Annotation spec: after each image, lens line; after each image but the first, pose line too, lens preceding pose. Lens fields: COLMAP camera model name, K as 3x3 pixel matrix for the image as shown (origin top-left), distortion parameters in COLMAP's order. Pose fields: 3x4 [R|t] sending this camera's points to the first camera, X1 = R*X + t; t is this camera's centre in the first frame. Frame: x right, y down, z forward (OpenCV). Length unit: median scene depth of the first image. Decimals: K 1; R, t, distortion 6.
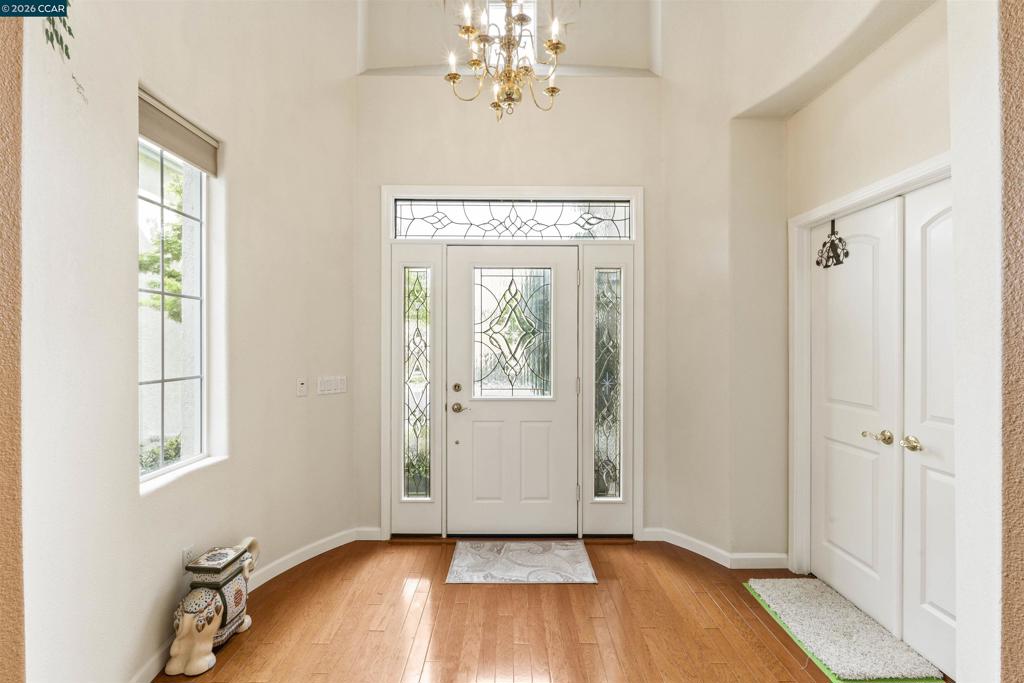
lens RADIAL K [[448.1, 0, 508.2], [0, 448.1, 337.5], [0, 0, 1]] dist [-0.012158, 0.002233]
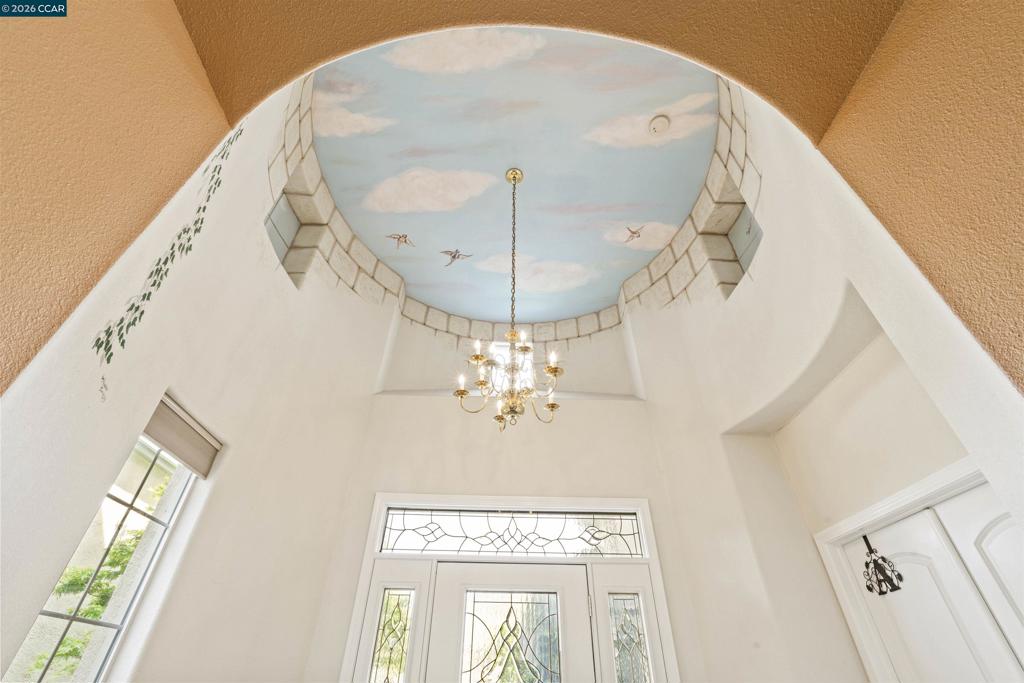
lens RADIAL K [[448.1, 0, 512.8], [0, 448.1, 340.5], [0, 0, 1]] dist [-0.012158, 0.002233]
pose [[0.999704, 0.021278, 0.011800, -0.009903], [-0.009412, 0.785416, -0.618897, -0.006154], [-0.022436, 0.618603, 0.785383, 0.043907]]
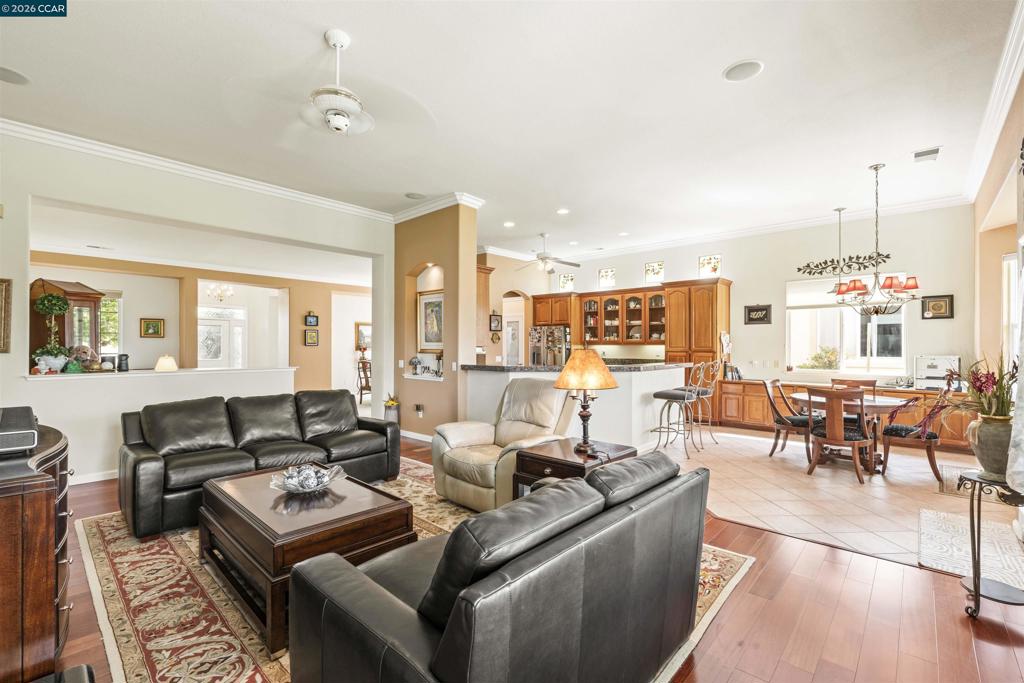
lens RADIAL K [[448.1, 0, 511.2], [0, 448.1, 345.1], [0, 0, 1]] dist [-0.012158, 0.002233]
pose [[0.677980, 0.001696, 0.735078, -1.270481], [-0.003922, 0.999991, 0.001310, -0.003954], [-0.735070, -0.003771, 0.677981, -4.224169]]
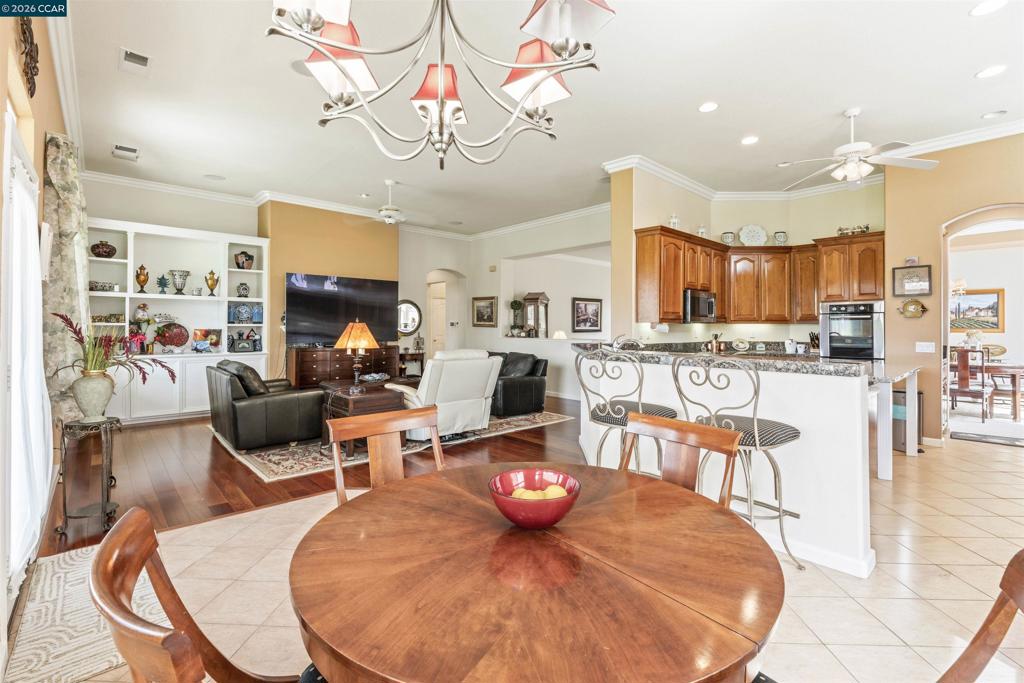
lens RADIAL K [[448.1, 0, 514.4], [0, 448.1, 323.7], [0, 0, 1]] dist [-0.012158, 0.002233]
pose [[0.674786, -0.003132, -0.738007, 1.544686], [0.000010, 0.999991, -0.004235, 0.019184], [0.738013, 0.002850, 0.674780, -4.290184]]
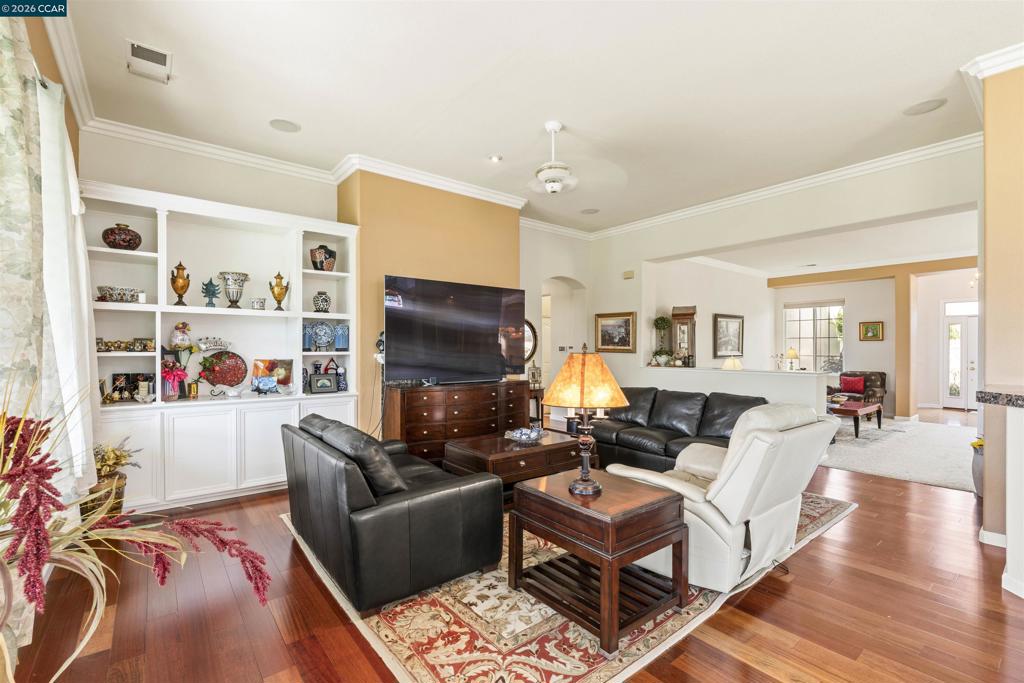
lens RADIAL K [[448.1, 0, 511.2], [0, 448.1, 350.4], [0, 0, 1]] dist [-0.012158, 0.002233]
pose [[0.618992, 0.001898, -0.785395, 0.397379], [0.004103, 0.999976, 0.005650, -0.002775], [0.785387, -0.006720, 0.618969, -4.212712]]
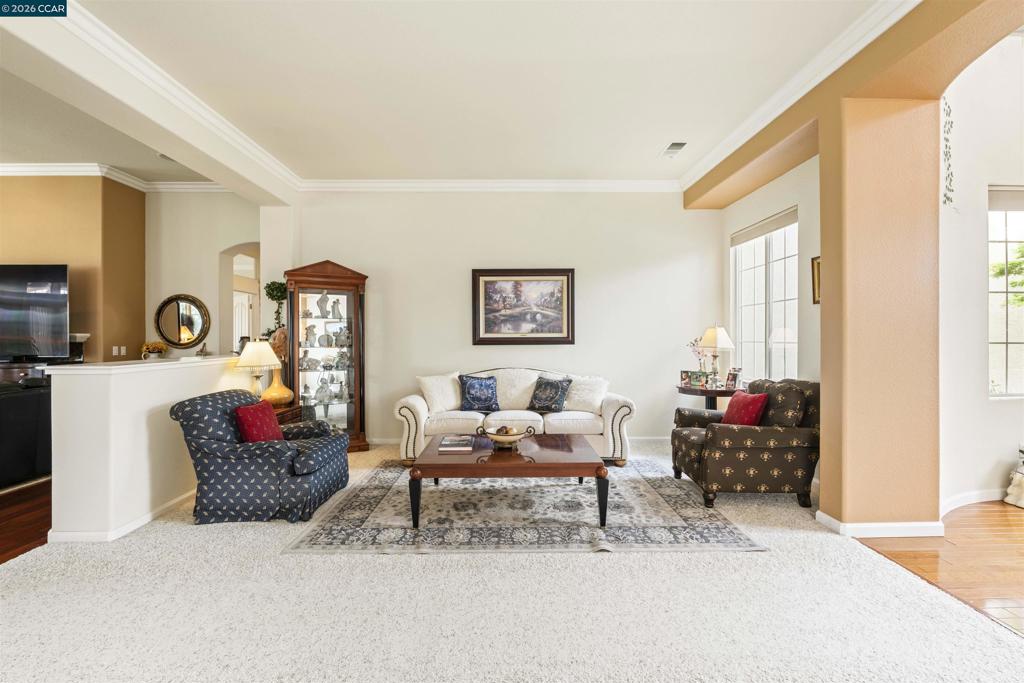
lens RADIAL K [[448.1, 0, 511.5], [0, 448.1, 340.2], [0, 0, 1]] dist [-0.012158, 0.002233]
pose [[0.018006, 0.005903, -0.999820, 0.731321], [0.004971, 0.999970, 0.005994, 0.054751], [0.999826, -0.005078, 0.017976, -0.766948]]
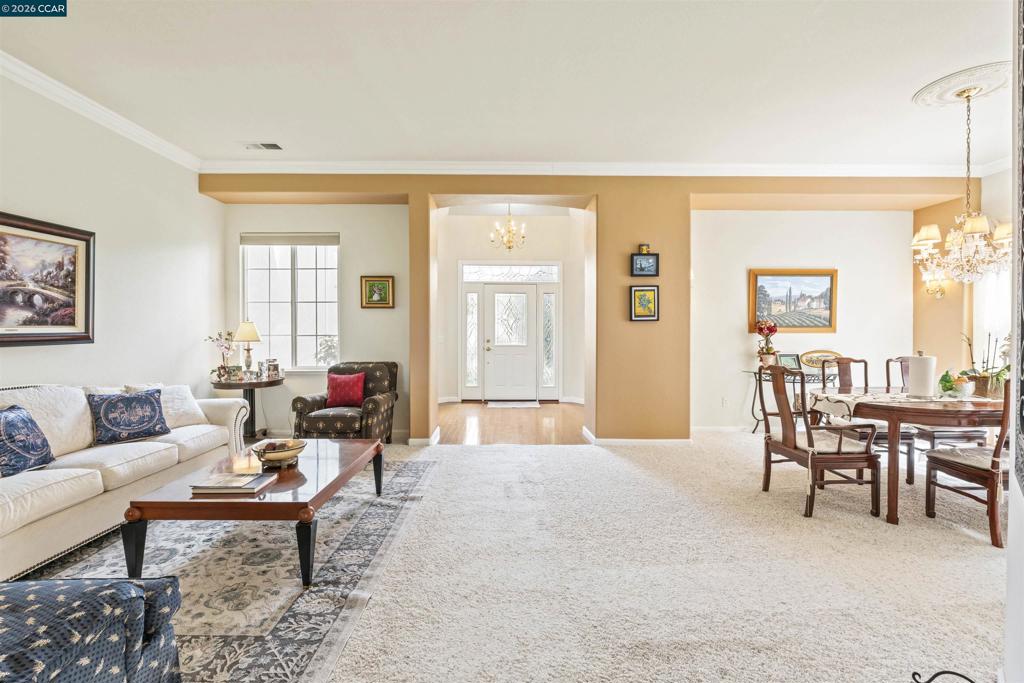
lens RADIAL K [[448.1, 0, 508.2], [0, 448.1, 335.7], [0, 0, 1]] dist [-0.012158, 0.002233]
pose [[0.999990, -0.000788, 0.004470, -0.016592], [0.000692, 0.999774, 0.021233, 0.035453], [-0.004486, -0.021230, 0.999765, -1.840021]]
